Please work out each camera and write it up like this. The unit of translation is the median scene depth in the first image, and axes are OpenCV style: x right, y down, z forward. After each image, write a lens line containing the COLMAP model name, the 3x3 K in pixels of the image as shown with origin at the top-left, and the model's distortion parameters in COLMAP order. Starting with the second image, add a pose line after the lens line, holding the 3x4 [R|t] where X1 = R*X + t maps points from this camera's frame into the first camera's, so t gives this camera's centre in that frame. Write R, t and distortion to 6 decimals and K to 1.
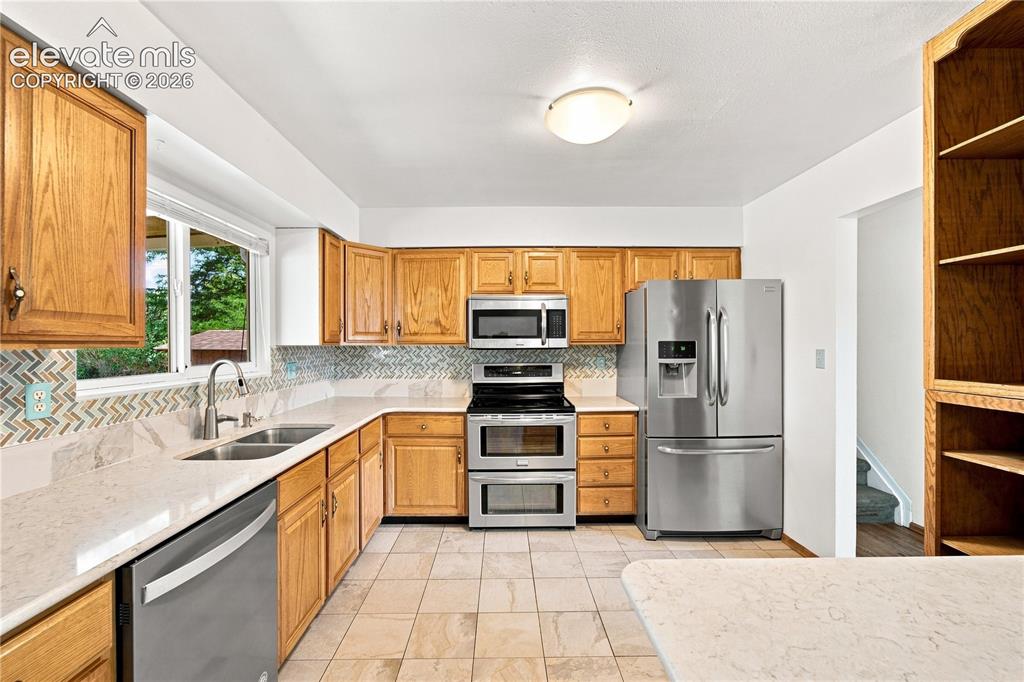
lens RADIAL K [[418.8, 0, 501.1], [0, 418.8, 344.6], [0, 0, 1]] dist [-0.010932, 0.006015]
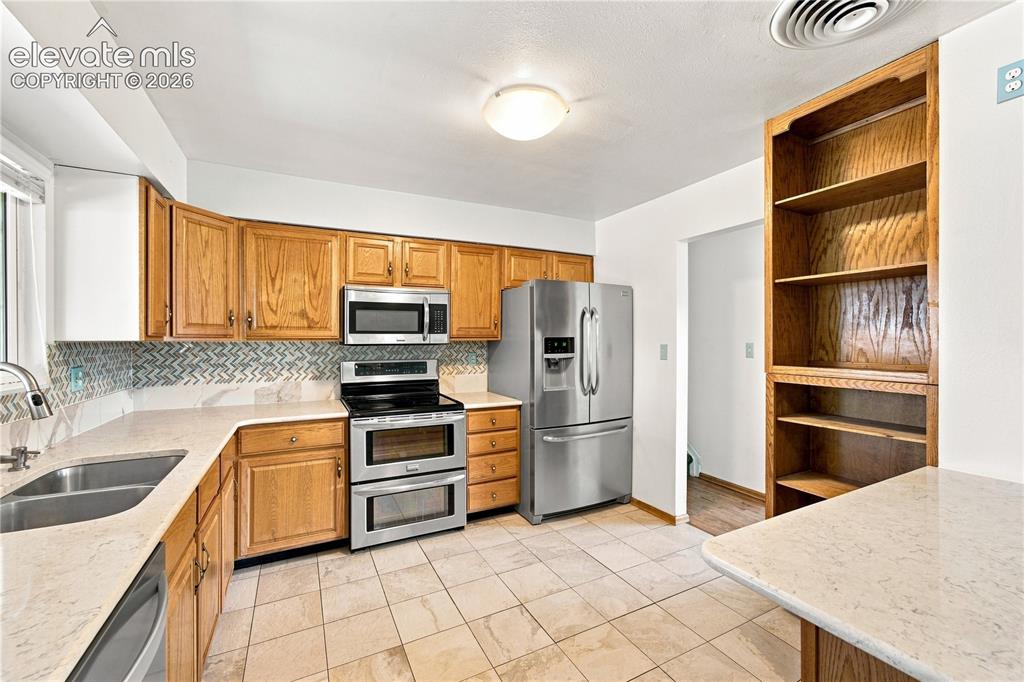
lens RADIAL K [[418.8, 0, 504.4], [0, 418.8, 339.9], [0, 0, 1]] dist [-0.010932, 0.006015]
pose [[0.894548, 0.001753, 0.446968, -0.189235], [-0.000732, 0.999997, -0.002457, 0.001059], [-0.446971, 0.001871, 0.894547, 0.083648]]
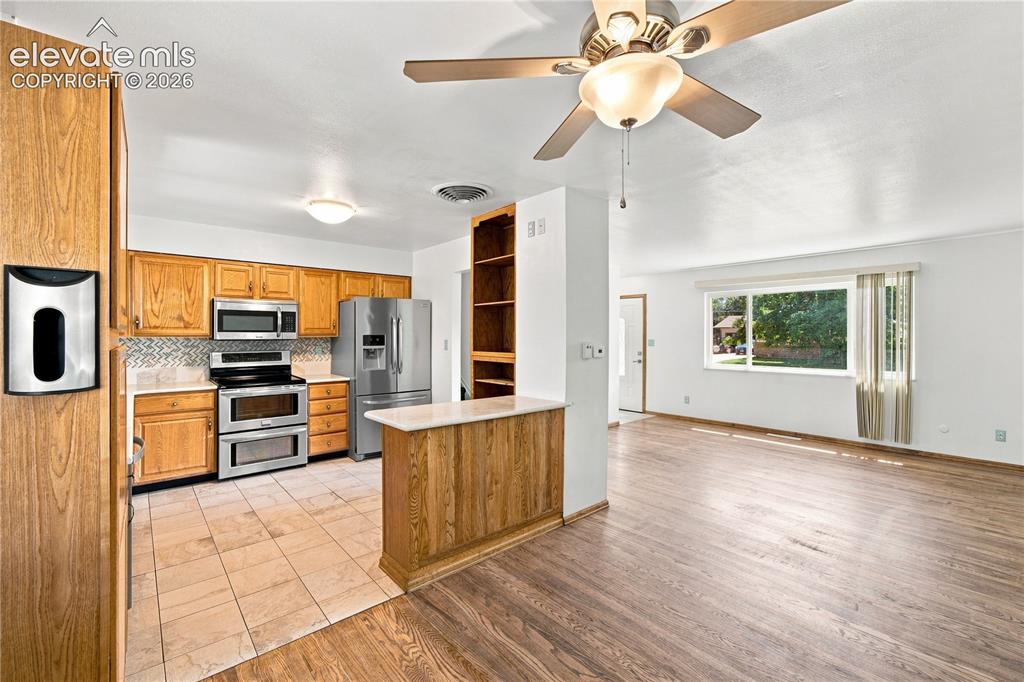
lens RADIAL K [[418.8, 0, 497.8], [0, 418.8, 339.3], [0, 0, 1]] dist [-0.010932, 0.006015]
pose [[0.762898, 0.000211, 0.646519, -0.263400], [-0.002964, 0.999991, 0.003172, 0.001188], [-0.646512, -0.004336, 0.762891, -0.550312]]
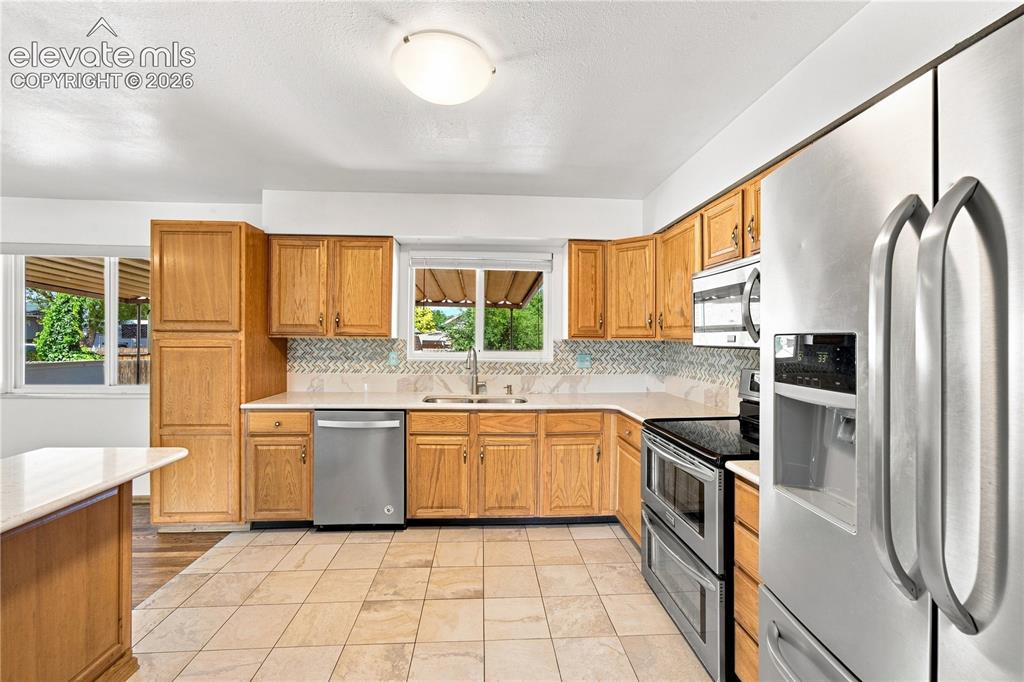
lens RADIAL K [[418.8, 0, 512.7], [0, 418.8, 342.2], [0, 0, 1]] dist [-0.010932, 0.006015]
pose [[0.066294, 0.012972, -0.997716, 0.710655], [-0.009922, 0.999875, 0.012341, -0.003238], [0.997751, 0.009082, 0.066414, 0.730051]]
